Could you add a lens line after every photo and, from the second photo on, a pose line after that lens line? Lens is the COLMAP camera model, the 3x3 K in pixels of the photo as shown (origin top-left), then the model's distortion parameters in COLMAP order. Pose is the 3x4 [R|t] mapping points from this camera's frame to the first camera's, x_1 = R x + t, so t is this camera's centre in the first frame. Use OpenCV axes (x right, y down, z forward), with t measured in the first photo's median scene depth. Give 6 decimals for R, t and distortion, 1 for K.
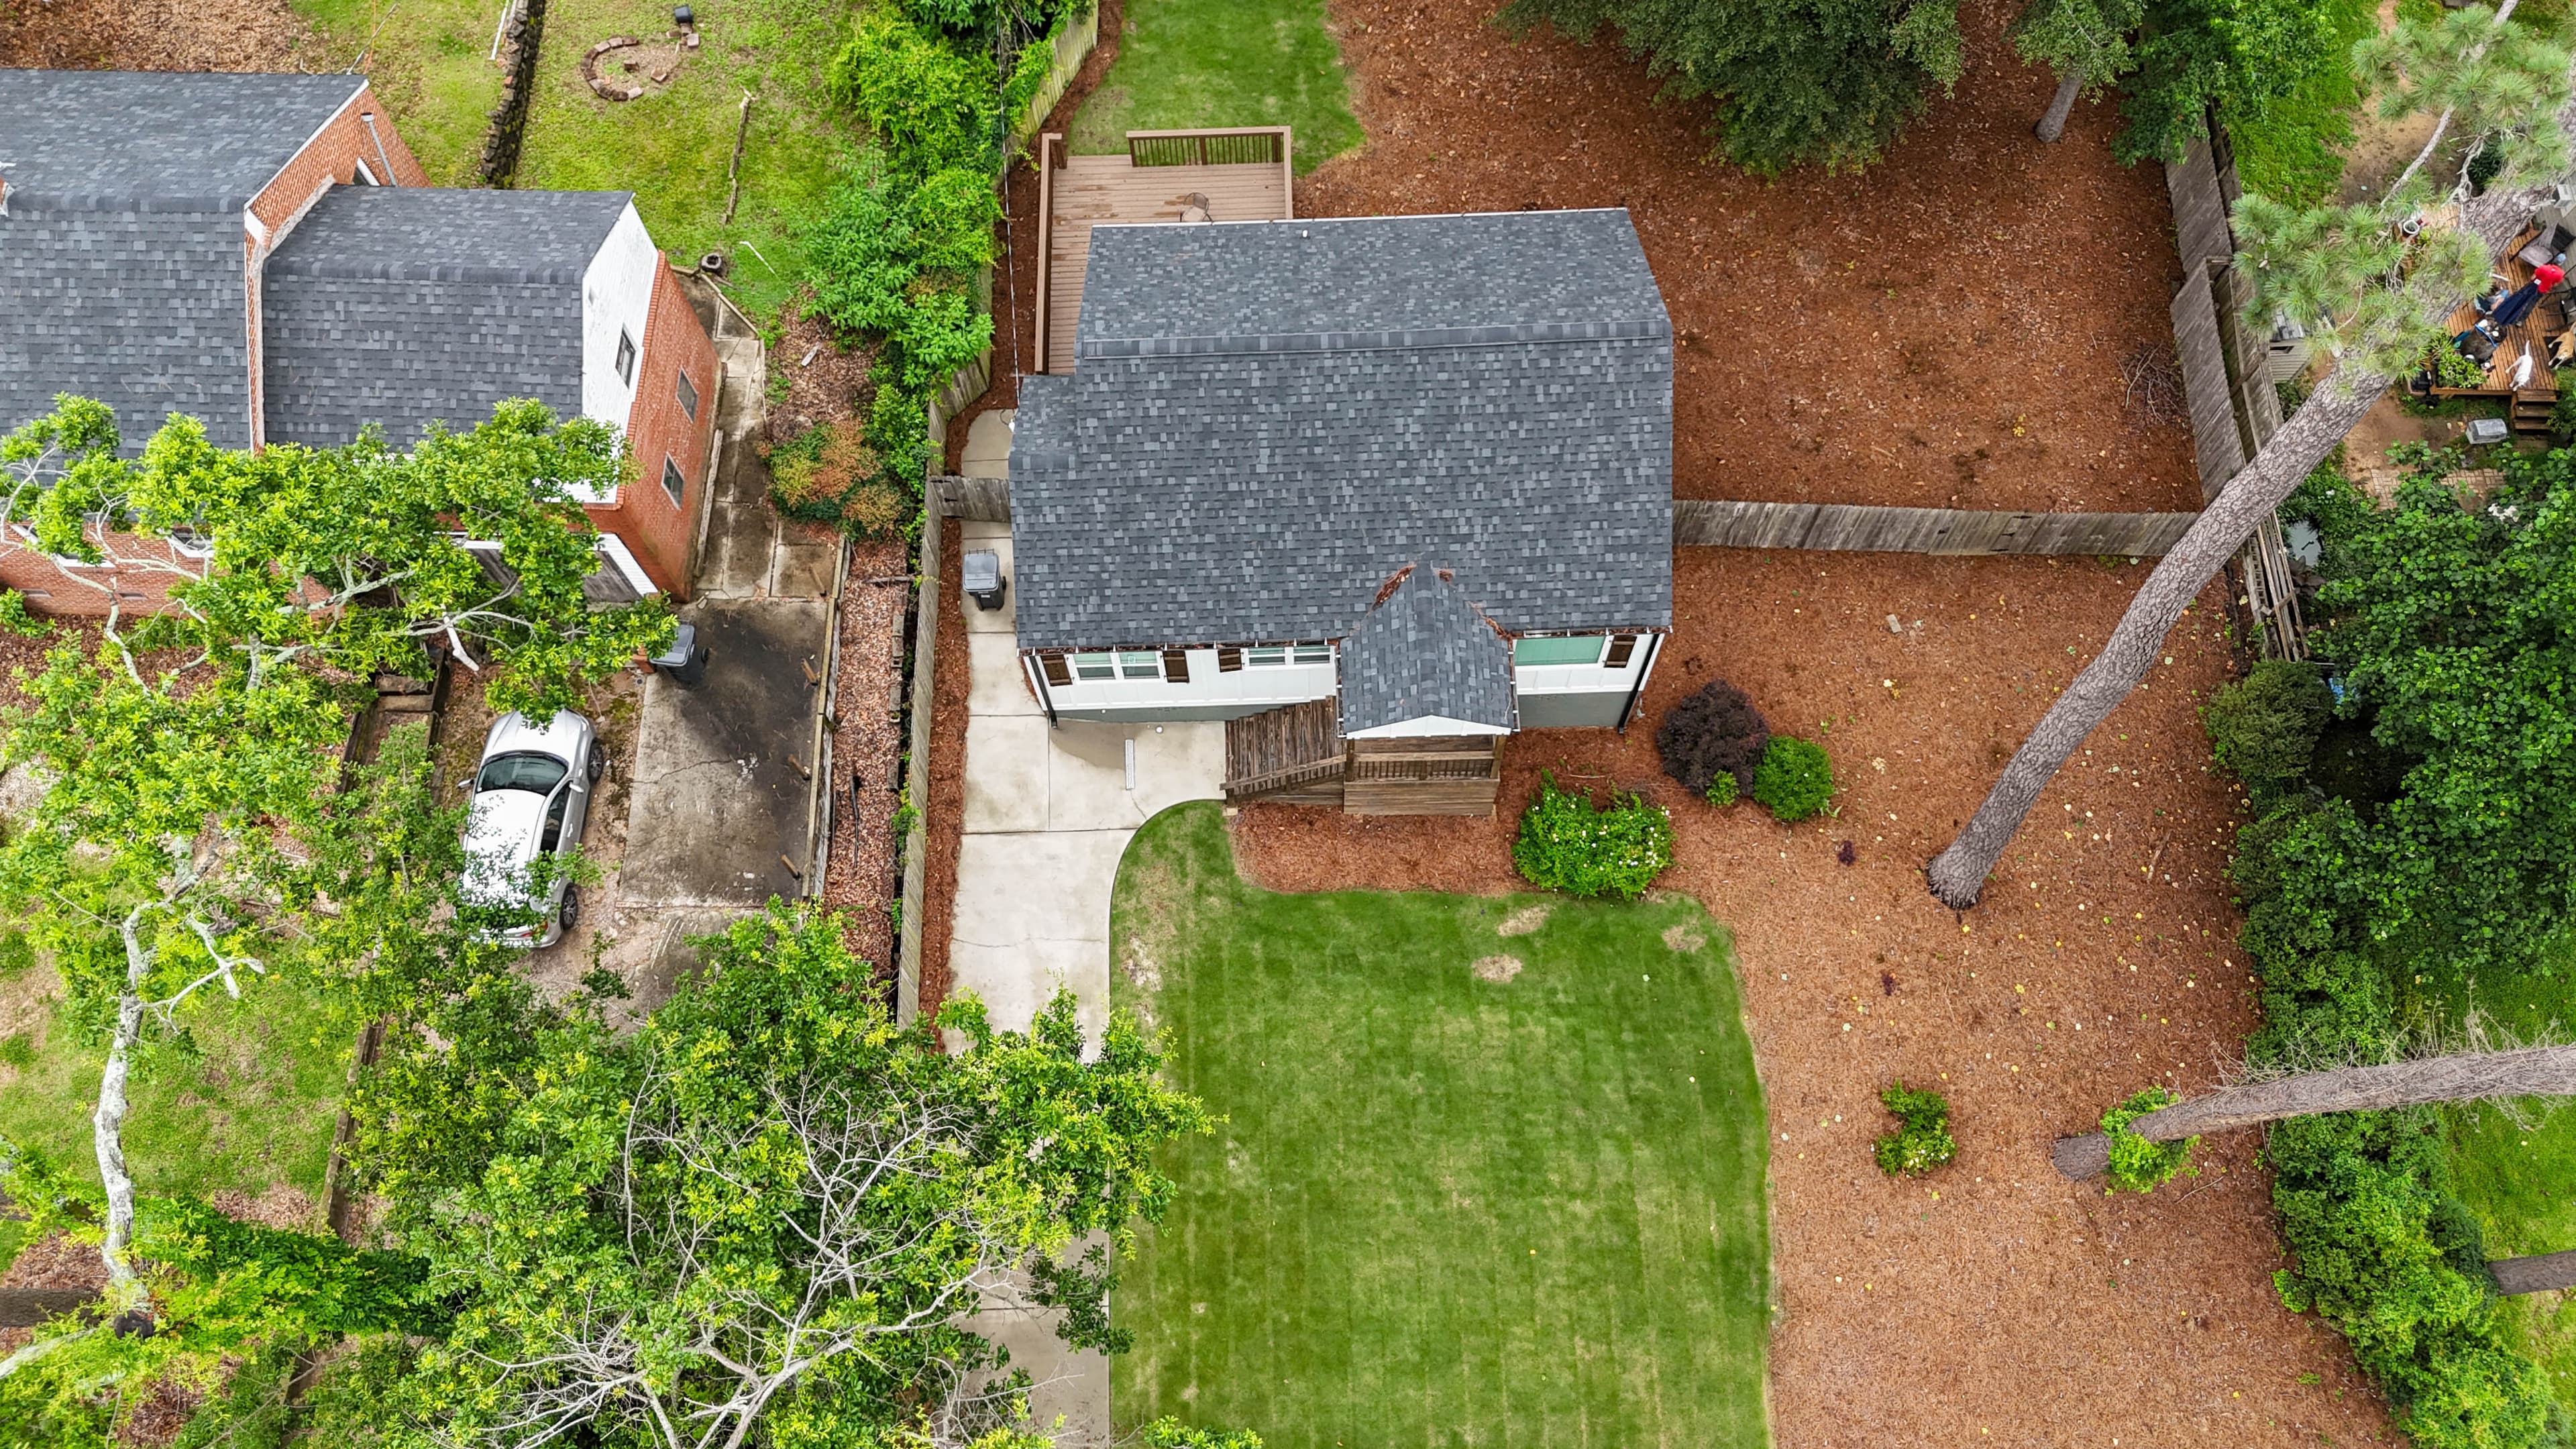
lens RADIAL K [[1951.9, 0, 1288.0], [0, 1951.9, 724.5], [0, 0, 1]] dist [0.059725, 0.001385]
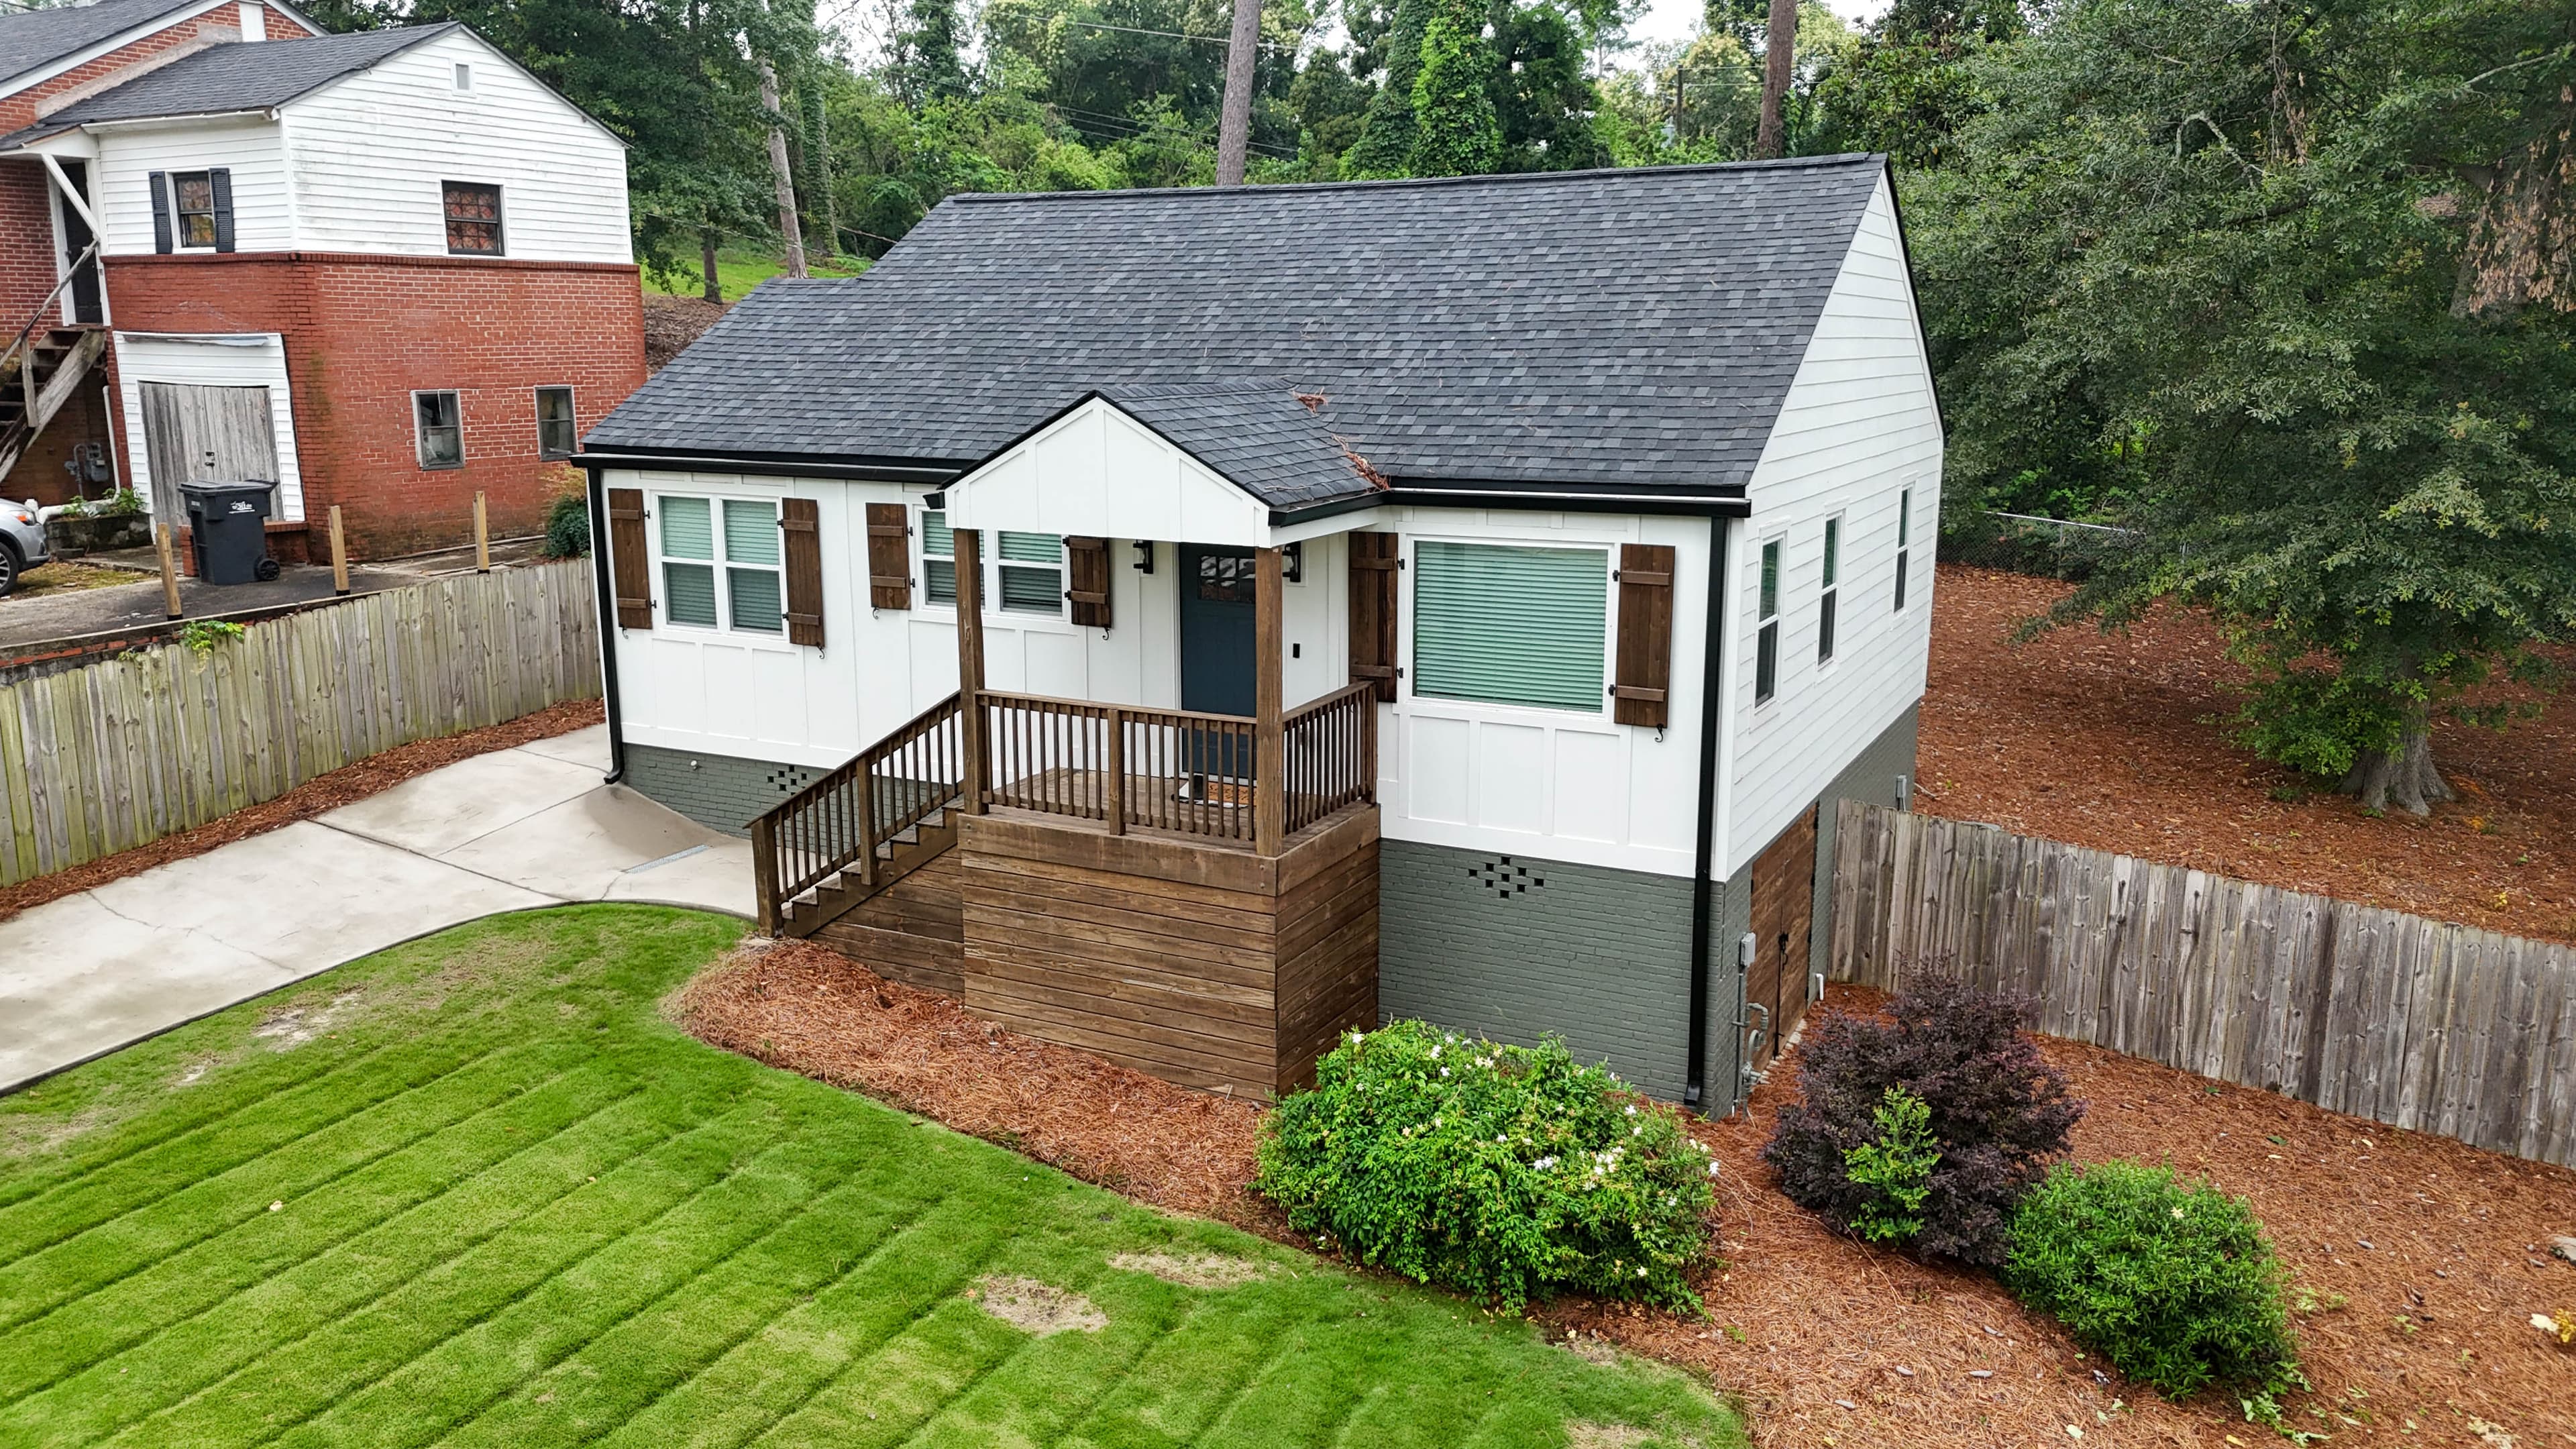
lens RADIAL K [[1951.9, 0, 1288.0], [0, 1951.9, 724.5], [0, 0, 1]] dist [0.059725, 0.001385]
pose [[0.876793, 0.109367, -0.468265, 0.286747], [-0.451716, 0.521227, -0.724069, 0.293358], [0.164883, 0.846382, 0.506411, 0.758635]]
